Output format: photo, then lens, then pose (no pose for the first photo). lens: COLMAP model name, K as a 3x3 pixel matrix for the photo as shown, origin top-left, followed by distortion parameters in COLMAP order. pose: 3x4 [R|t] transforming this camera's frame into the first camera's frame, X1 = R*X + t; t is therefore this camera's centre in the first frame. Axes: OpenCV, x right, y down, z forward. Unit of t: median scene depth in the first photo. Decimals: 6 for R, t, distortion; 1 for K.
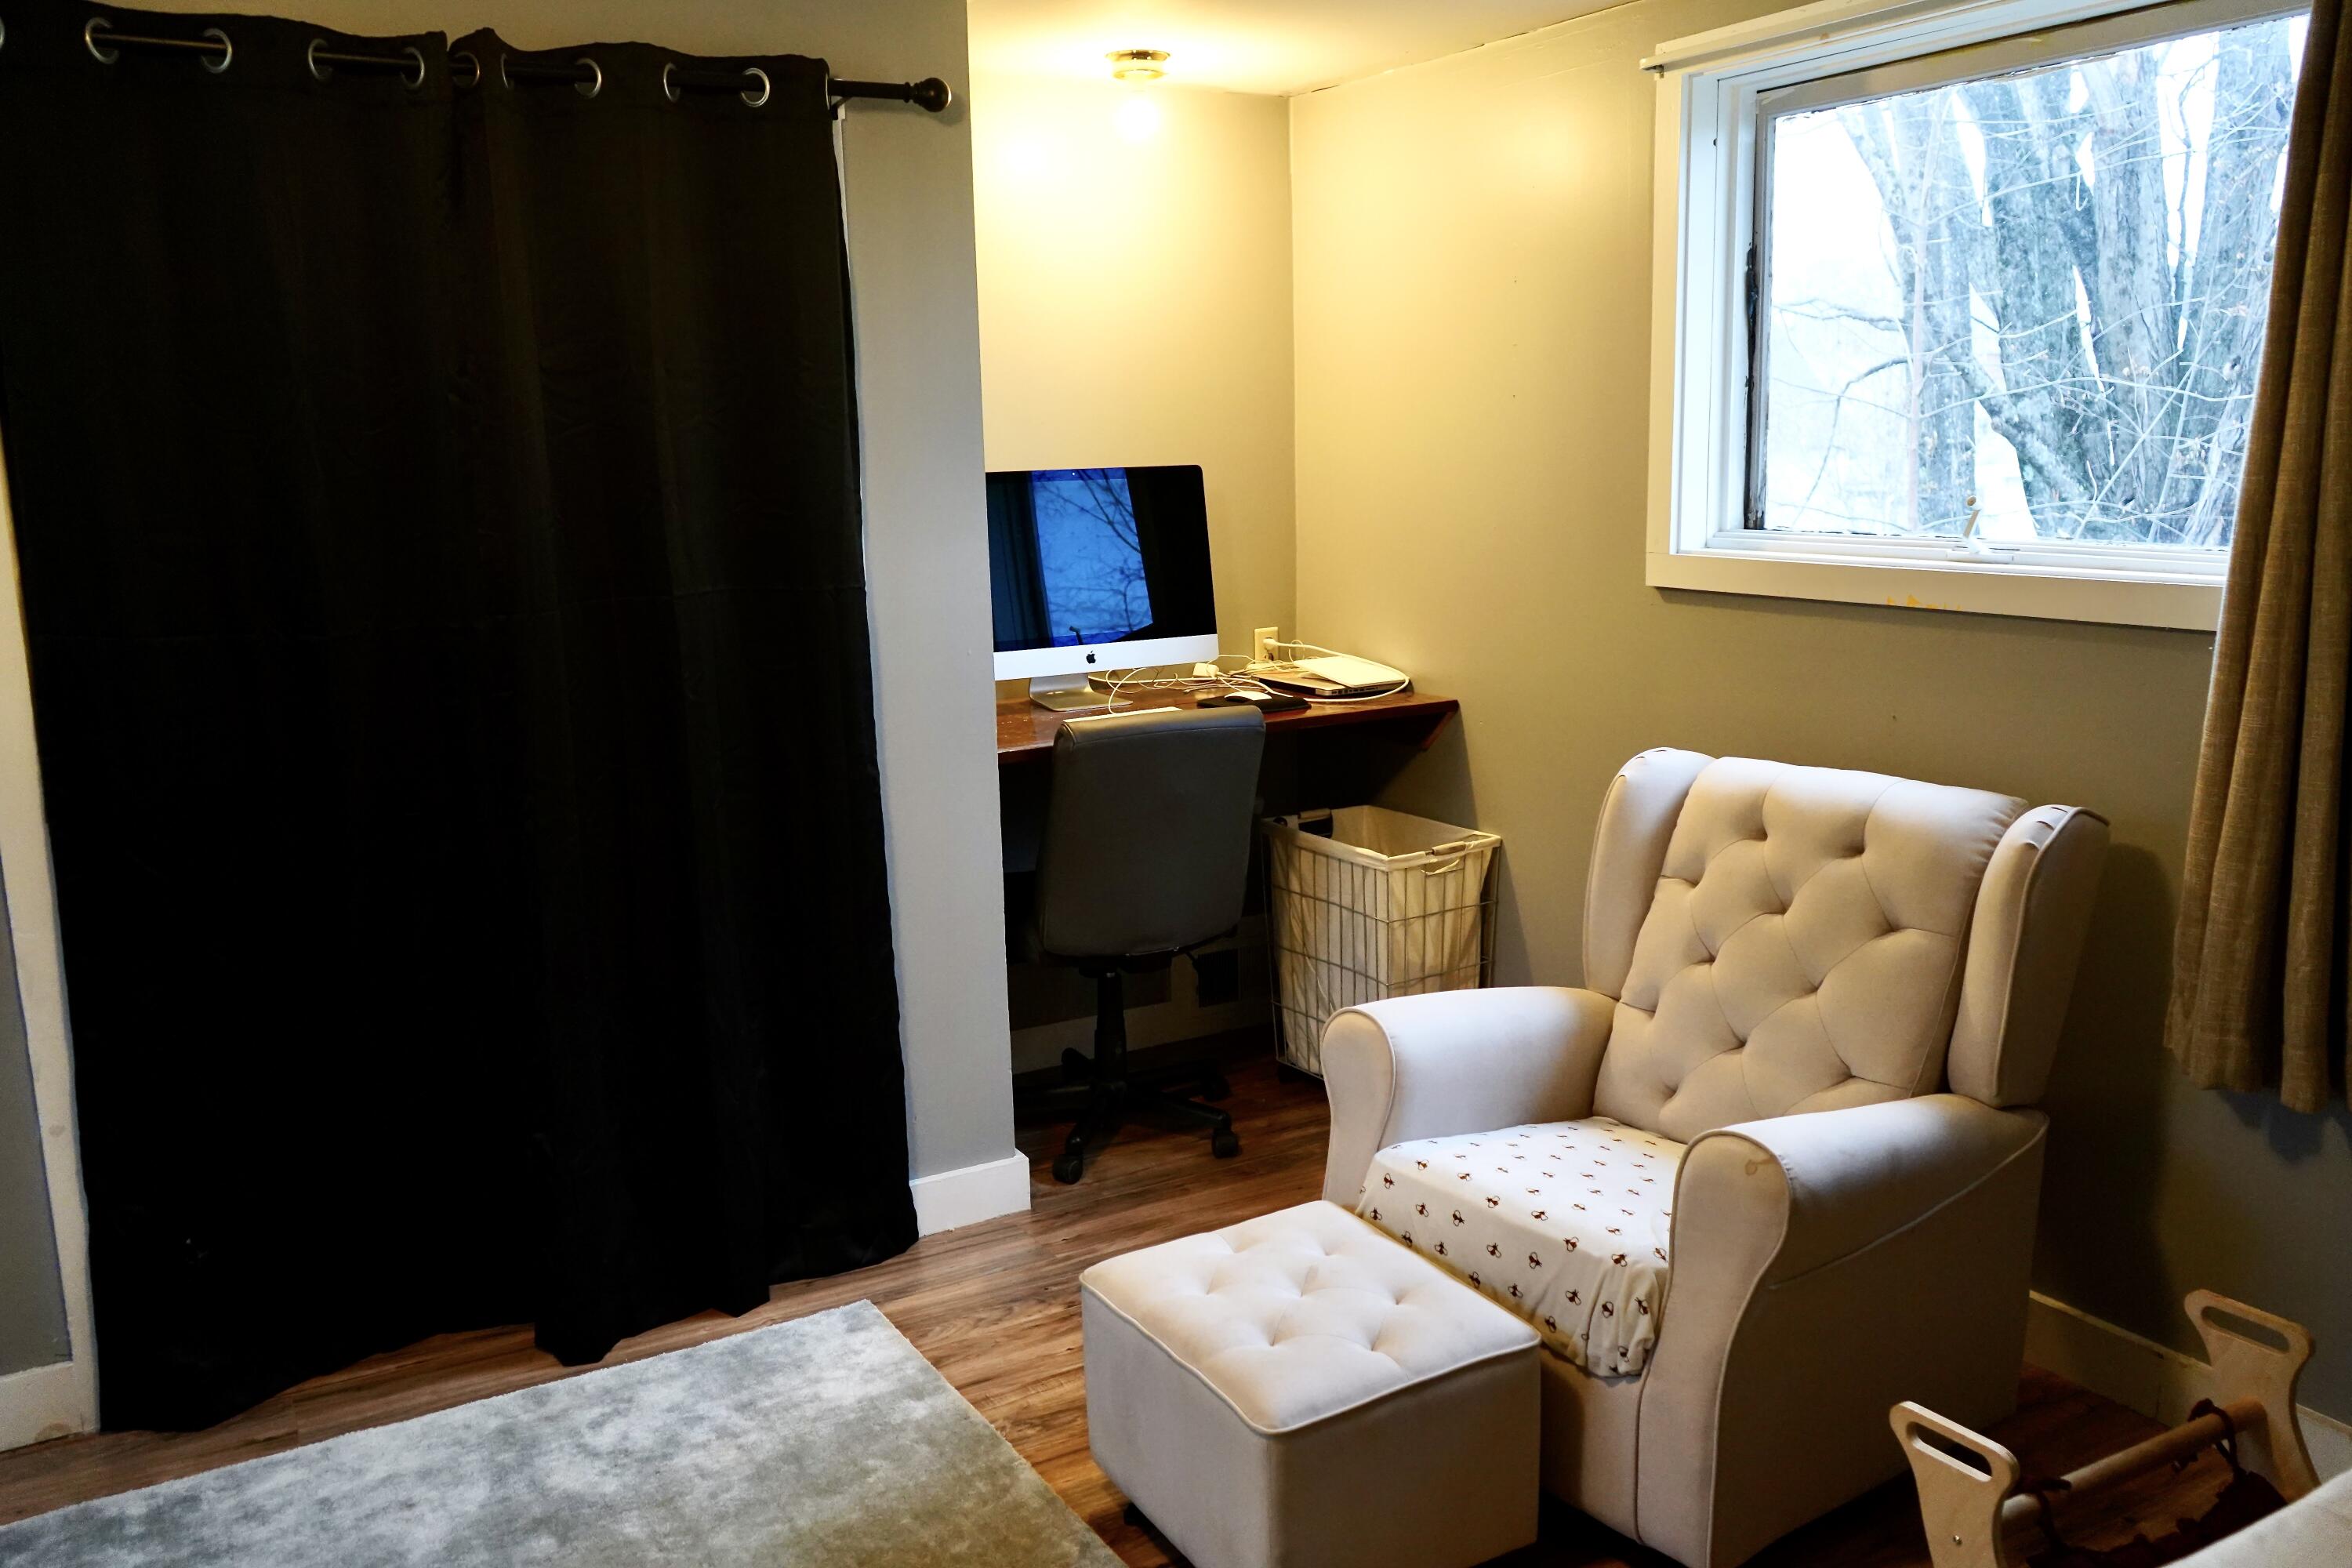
lens RADIAL K [[1895.4, 0, 1176.0], [0, 1895.4, 784.0], [0, 0, 1]] dist [0.000253, 0.004850]
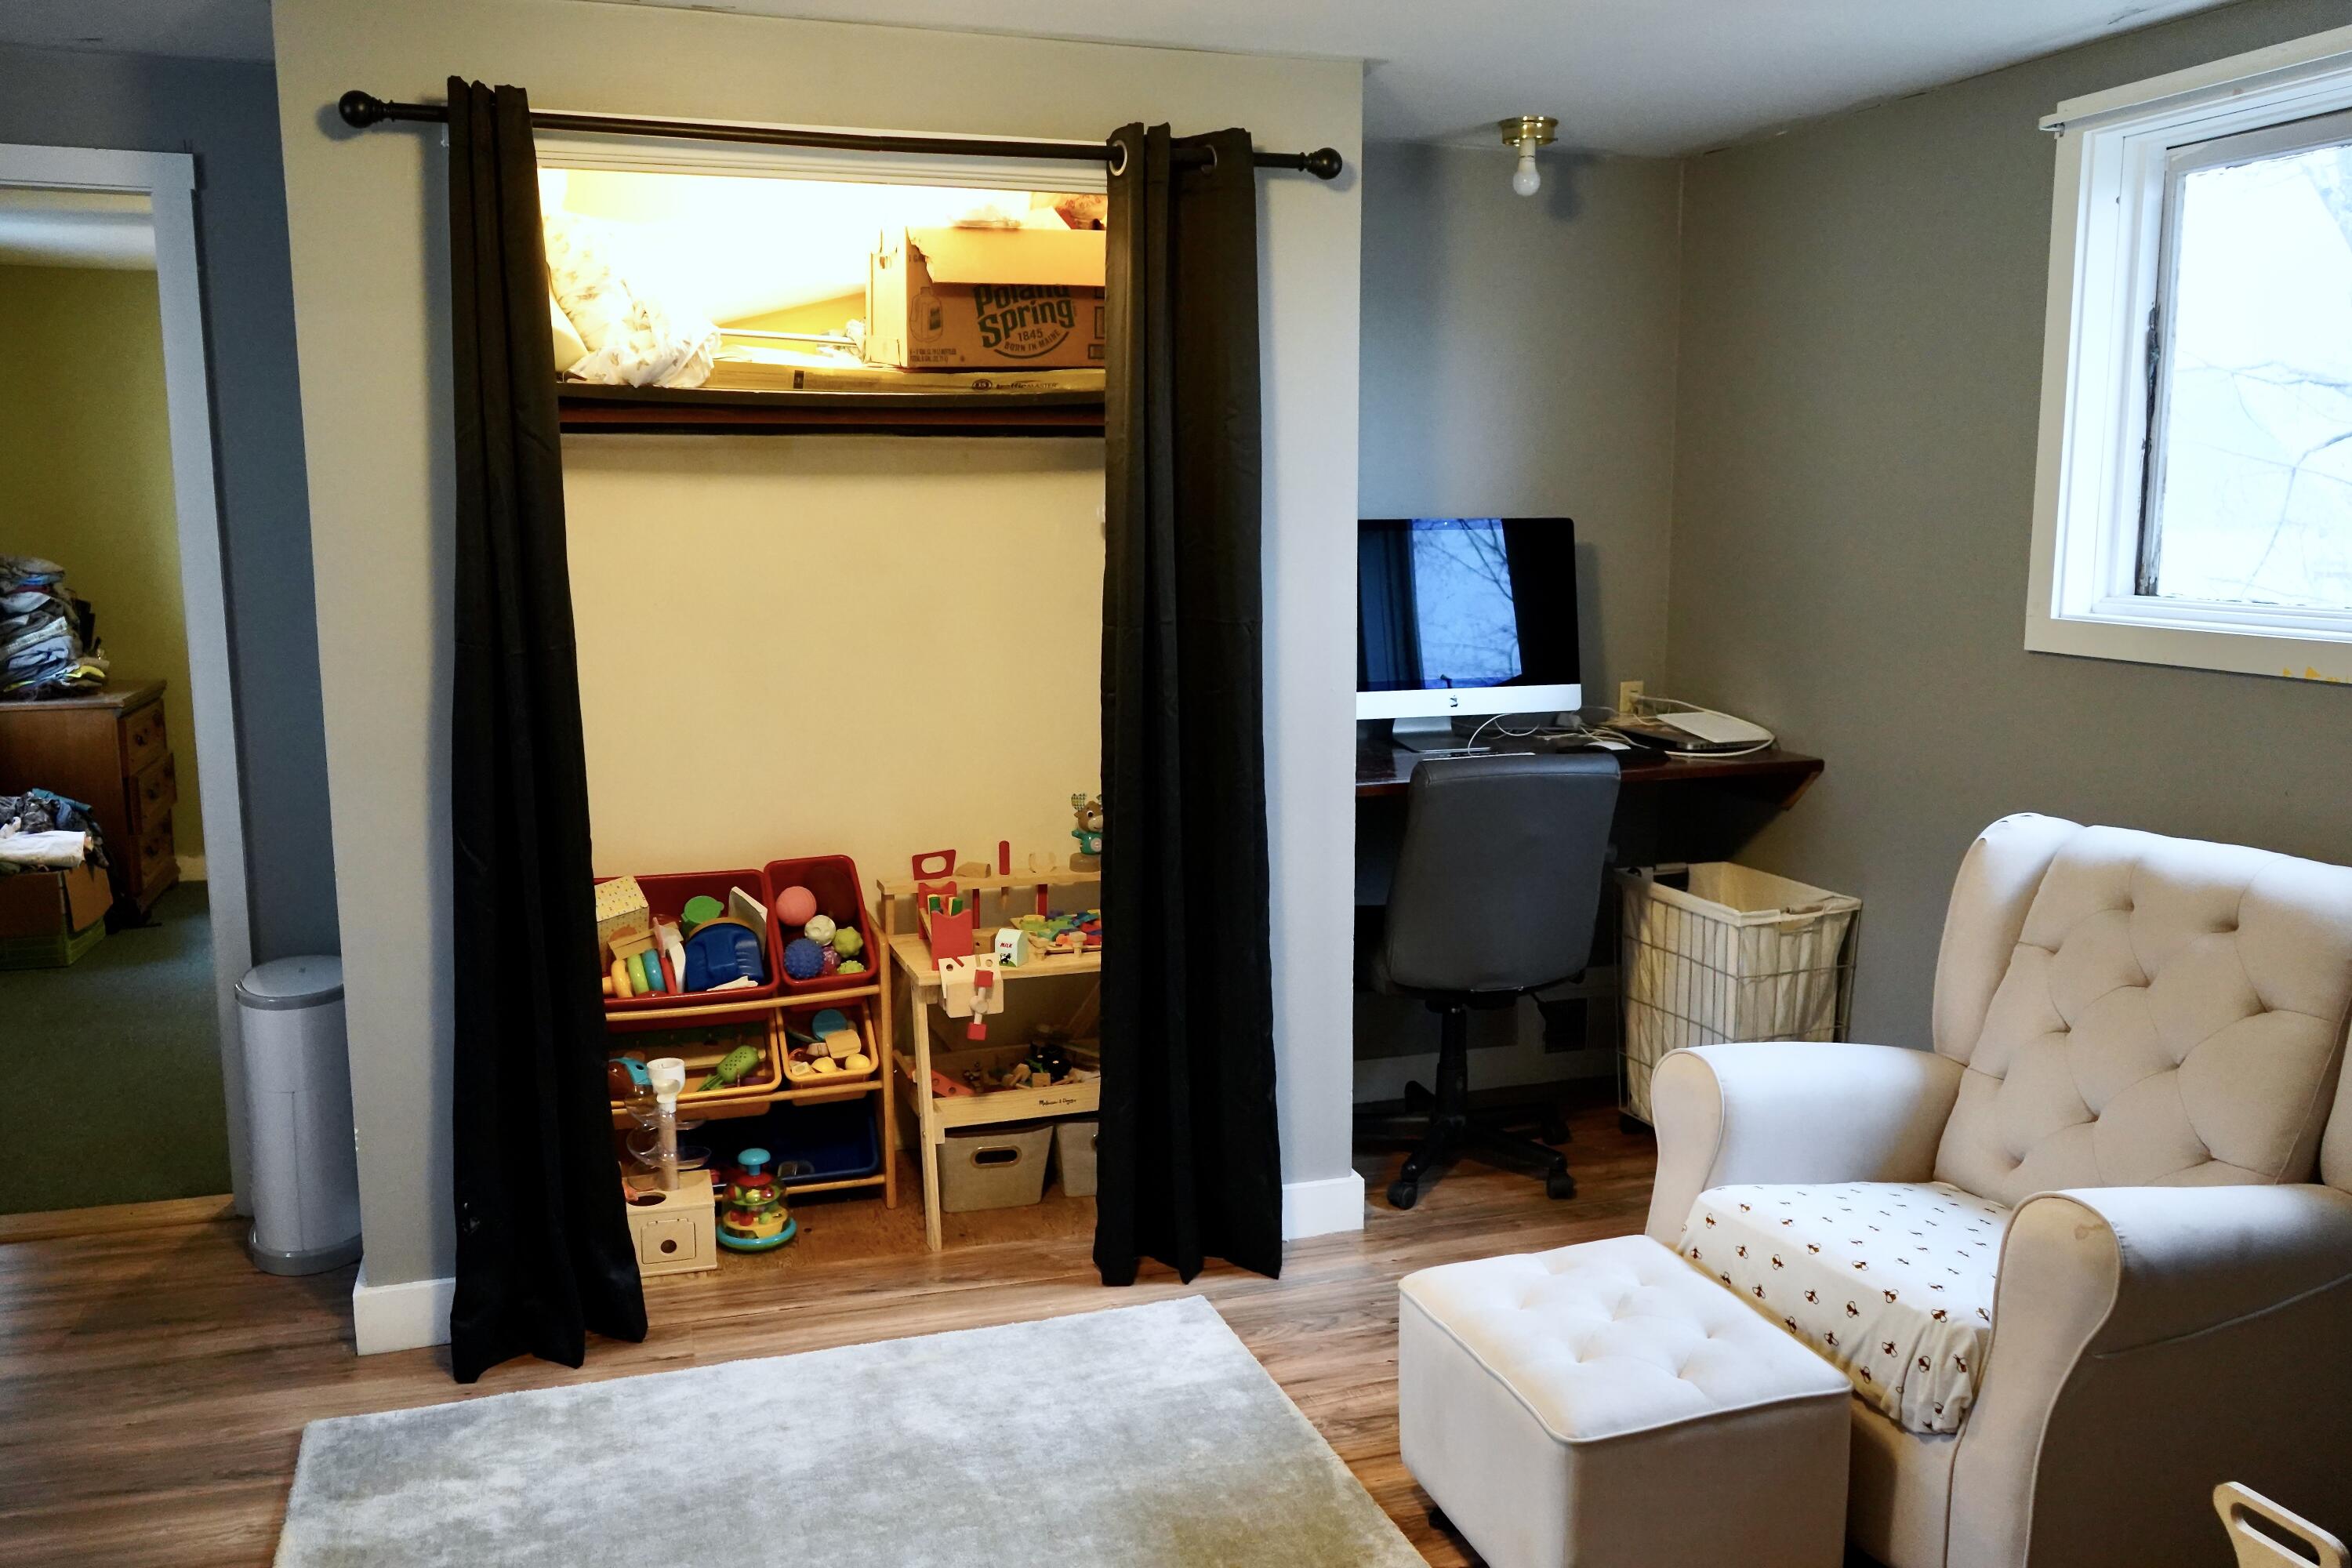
lens RADIAL K [[1895.4, 0, 1176.0], [0, 1895.4, 784.0], [0, 0, 1]] dist [0.000253, 0.004850]
pose [[0.978826, 0.051911, -0.198004, 0.019550], [-0.057595, 0.998074, -0.023053, 0.014925], [0.196426, 0.033969, 0.979930, -0.052693]]
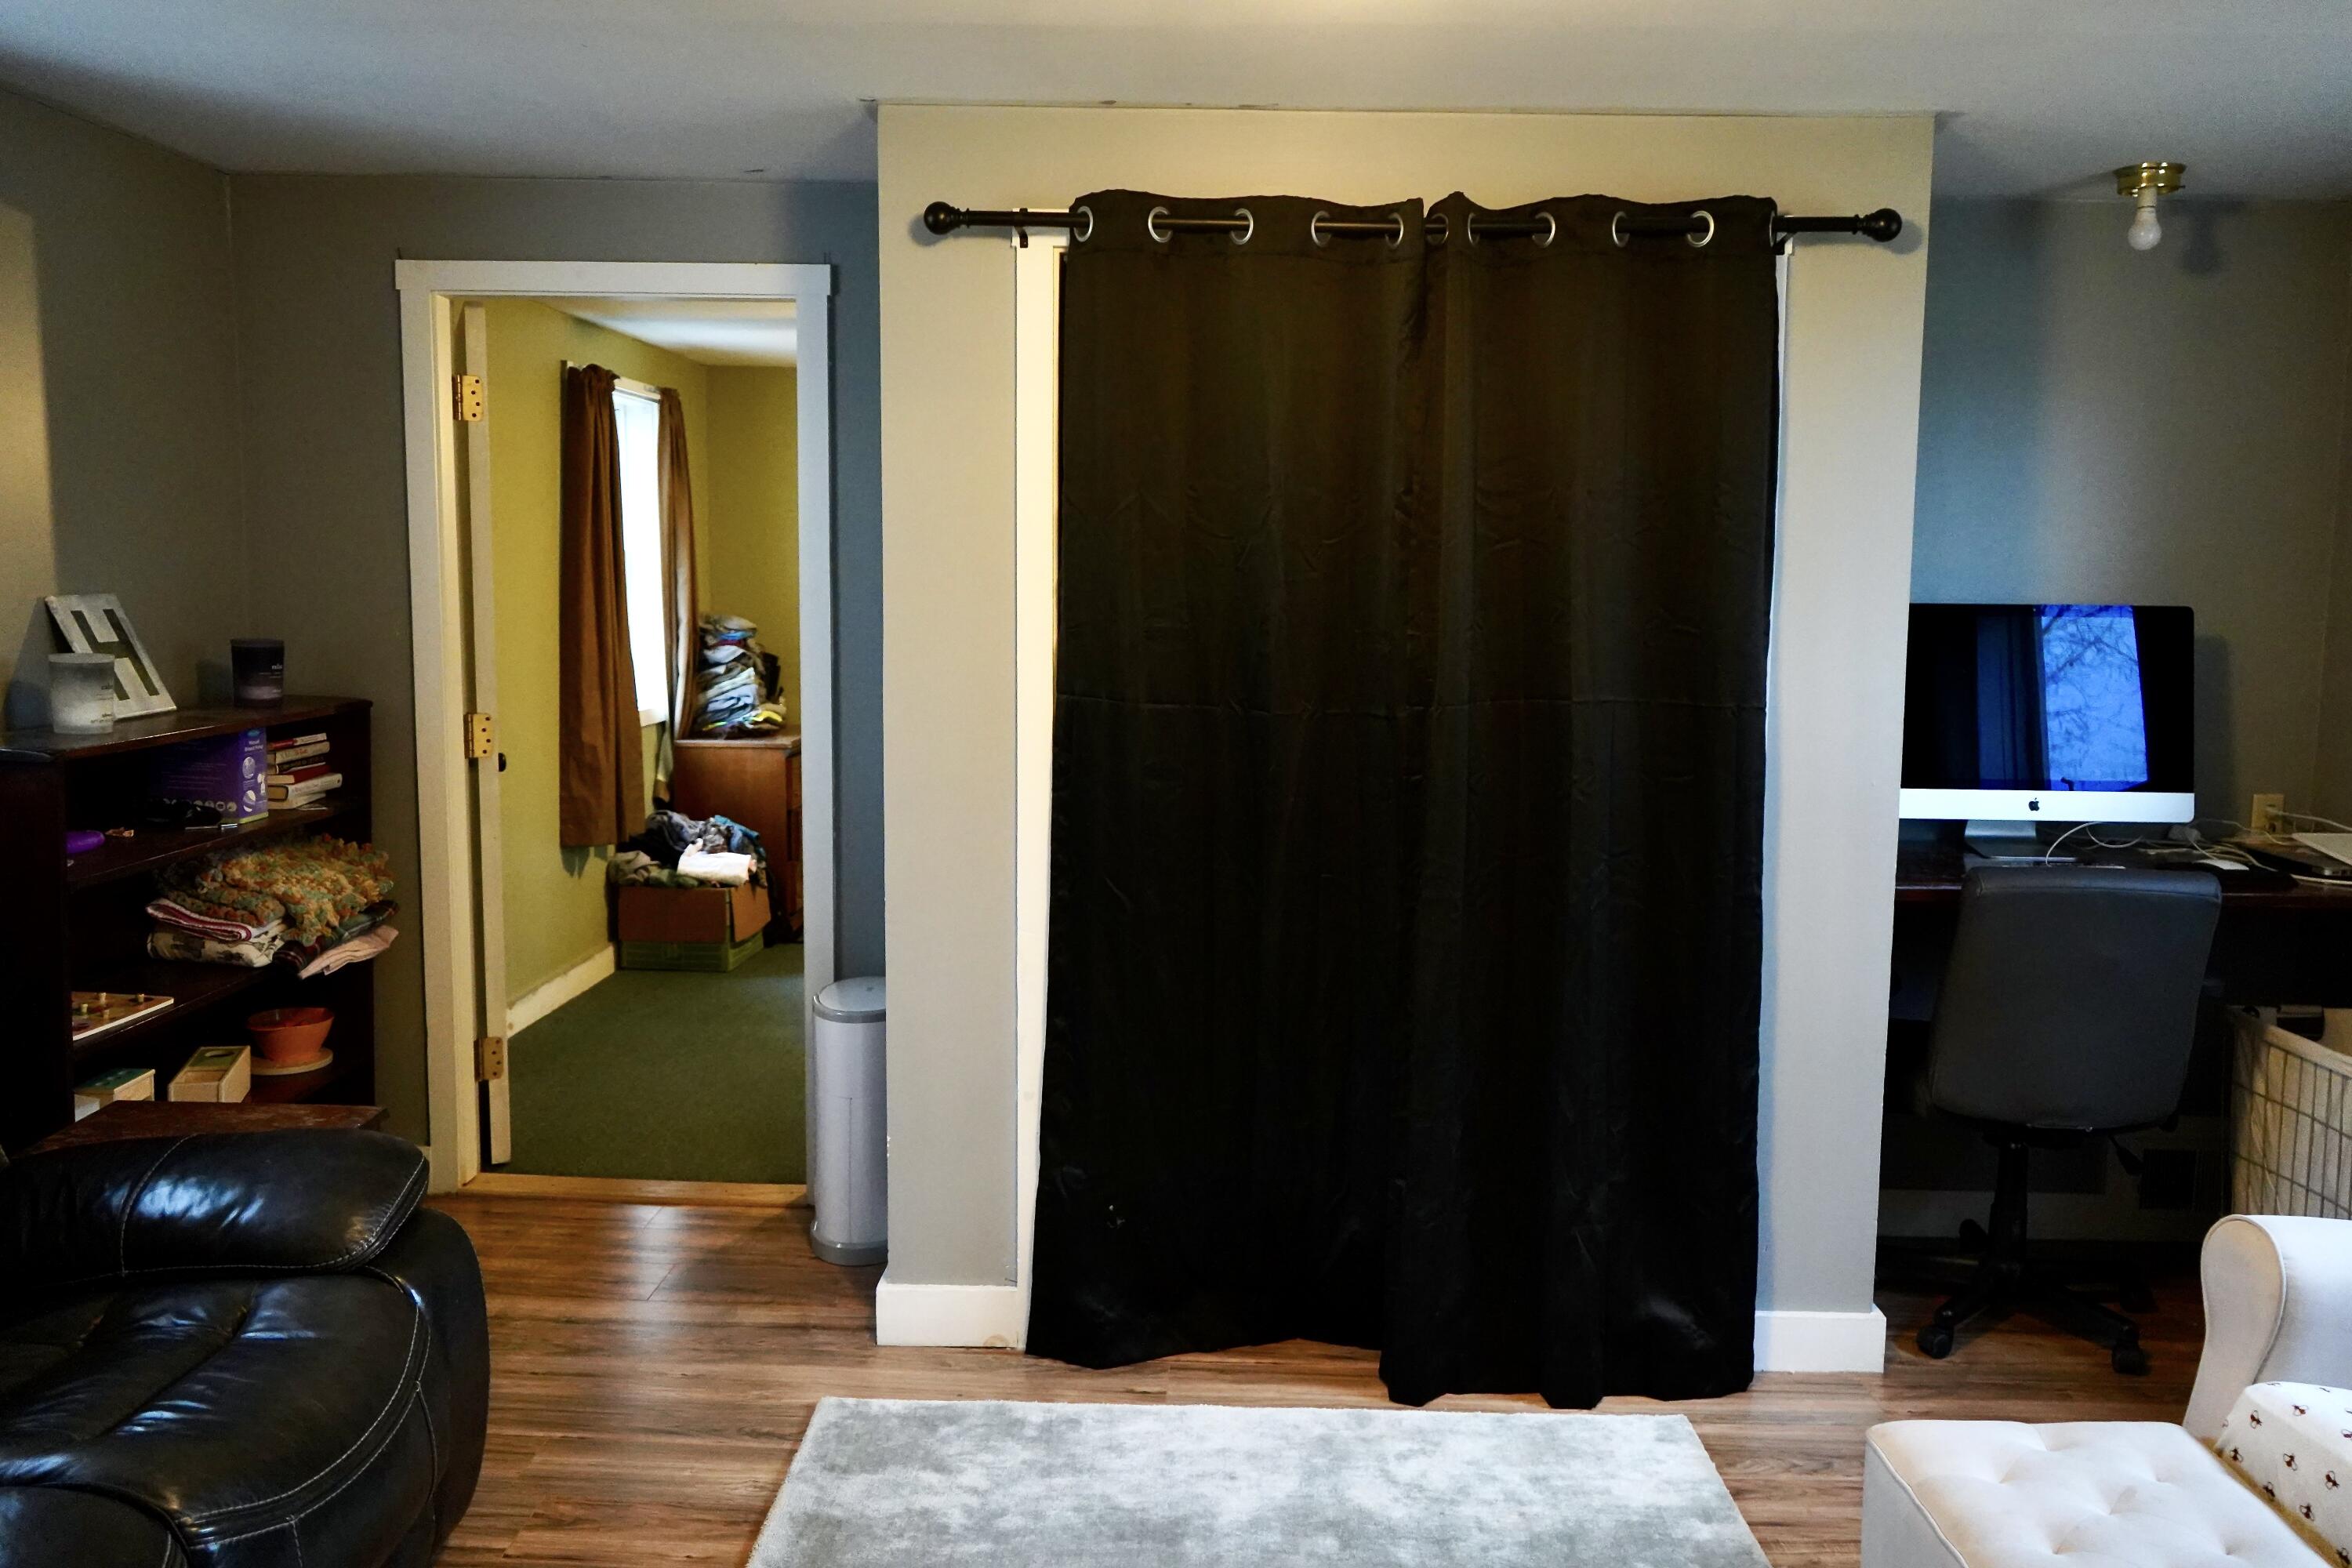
lens RADIAL K [[1891.2, 0, 1170.9], [0, 1891.2, 790.5], [0, 0, 1]] dist [-0.001877, 0.012105]
pose [[0.853400, 0.093580, -0.512788, 0.098450], [-0.126294, 0.991562, -0.029230, 0.010242], [0.505726, 0.089706, 0.858017, -0.023463]]
